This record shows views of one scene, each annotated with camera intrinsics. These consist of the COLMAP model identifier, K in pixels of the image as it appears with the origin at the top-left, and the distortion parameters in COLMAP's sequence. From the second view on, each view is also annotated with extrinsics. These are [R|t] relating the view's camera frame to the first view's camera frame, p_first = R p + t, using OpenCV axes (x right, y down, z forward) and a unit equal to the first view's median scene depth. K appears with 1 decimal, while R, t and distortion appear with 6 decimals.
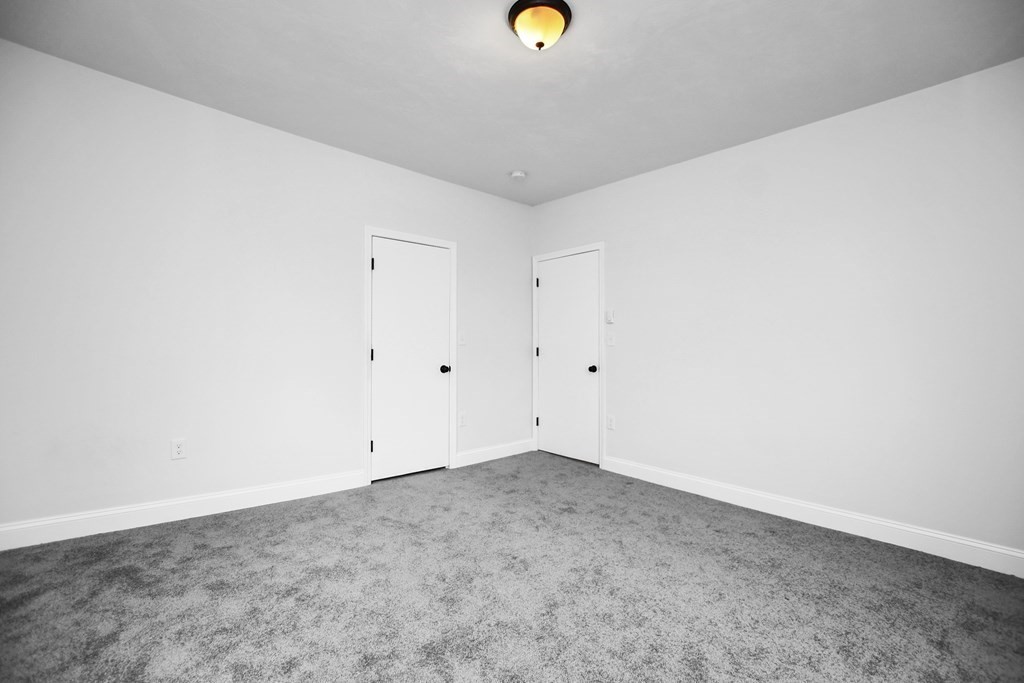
lens RADIAL K [[458.5, 0, 509.4], [0, 458.5, 342.8], [0, 0, 1]] dist [-0.011785, 0.005391]
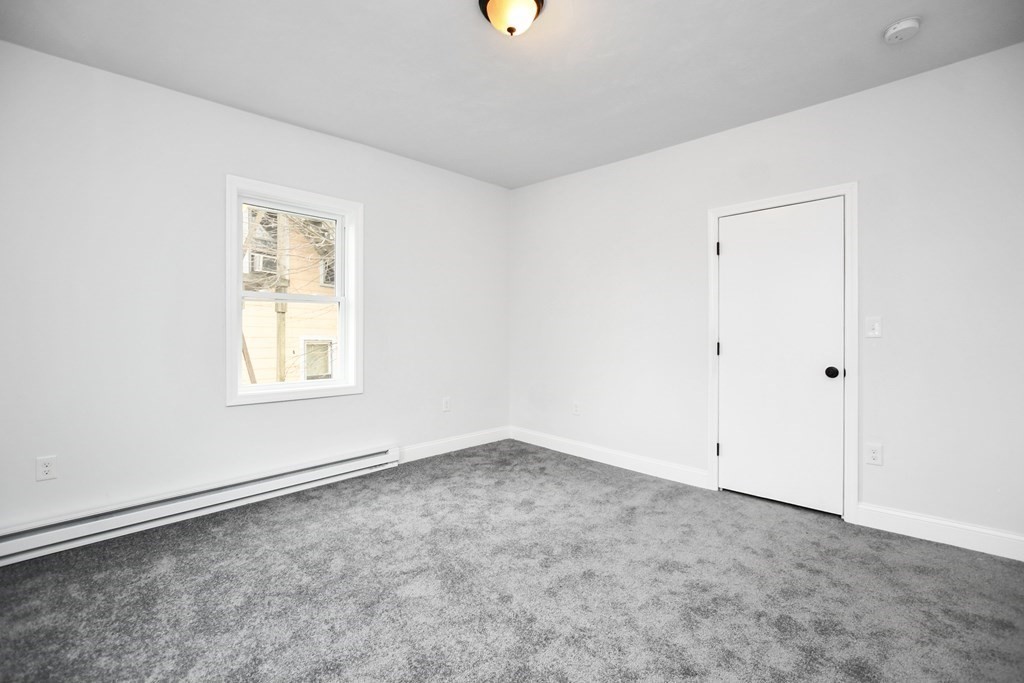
lens RADIAL K [[458.5, 0, 517.8], [0, 458.5, 341.7], [0, 0, 1]] dist [-0.011785, 0.005391]
pose [[0.068656, -0.001978, -0.997638, 0.658855], [0.000570, 0.999998, -0.001943, 0.015419], [0.997640, -0.000435, 0.068657, 0.616301]]
